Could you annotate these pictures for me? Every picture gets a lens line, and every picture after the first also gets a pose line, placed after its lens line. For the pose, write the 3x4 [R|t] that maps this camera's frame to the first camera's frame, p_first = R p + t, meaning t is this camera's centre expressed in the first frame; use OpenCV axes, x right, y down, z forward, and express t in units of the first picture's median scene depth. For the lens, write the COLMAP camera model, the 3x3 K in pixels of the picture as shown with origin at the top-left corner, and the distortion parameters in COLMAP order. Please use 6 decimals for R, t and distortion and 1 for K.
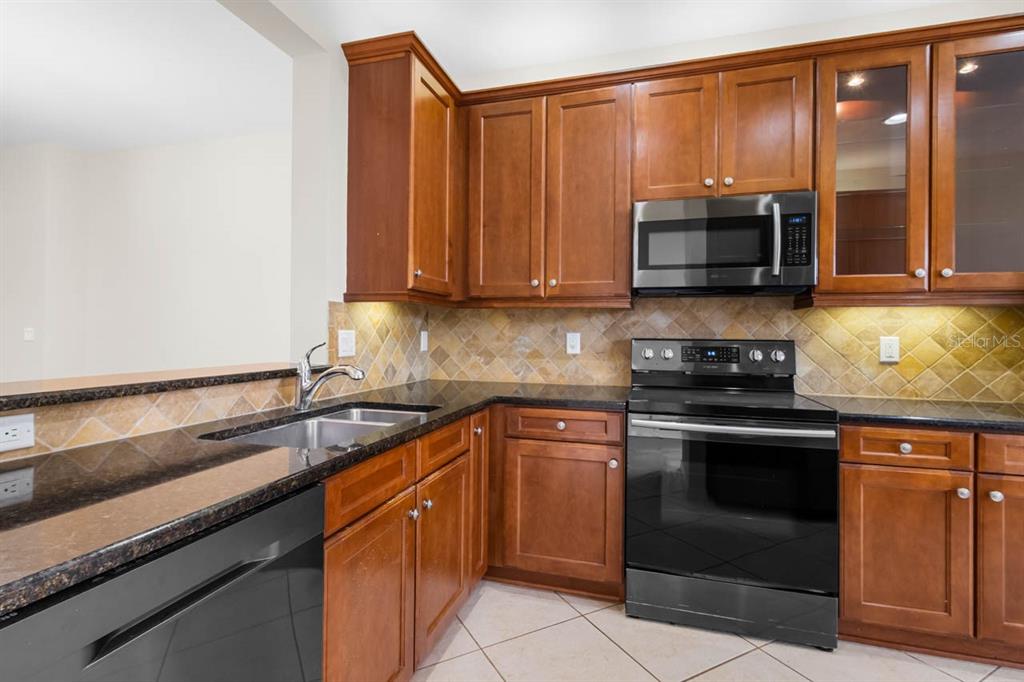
lens RADIAL K [[480.0, 0, 505.5], [0, 480.0, 330.7], [0, 0, 1]] dist [0.001781, -0.000049]
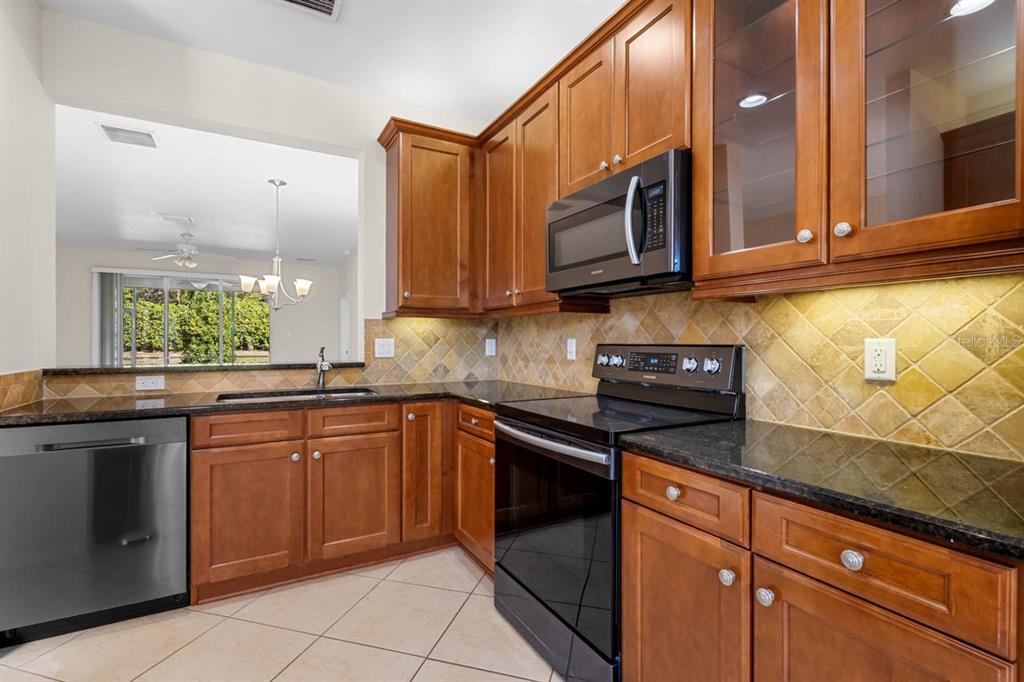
lens RADIAL K [[470.5, 0, 512.0], [0, 470.5, 341.0], [0, 0, 1]] dist [0.001862, 0.000007]
pose [[0.721507, -0.008782, -0.692352, 0.840222], [0.008784, 0.999955, -0.003529, 0.013312], [0.692352, -0.003536, 0.721552, 0.242007]]
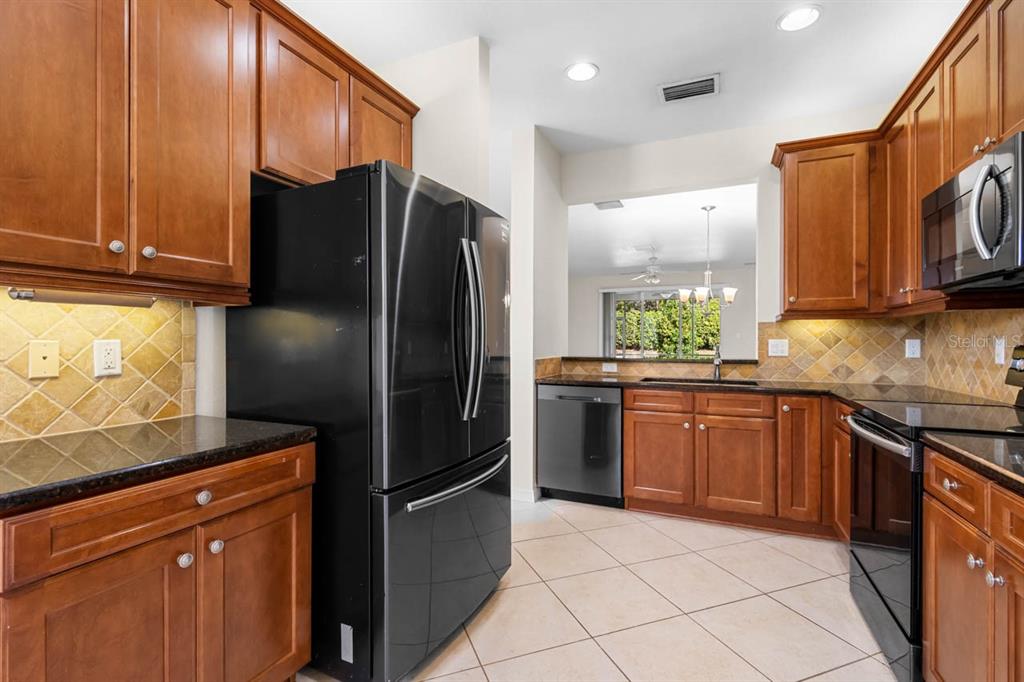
lens RADIAL K [[470.5, 0, 512.0], [0, 470.5, 341.0], [0, 0, 1]] dist [0.001862, 0.000007]
pose [[-0.120334, -0.009420, -0.992689, 1.215539], [0.000587, 0.999954, -0.009560, 0.017455], [0.992733, -0.001734, -0.120323, 0.298794]]
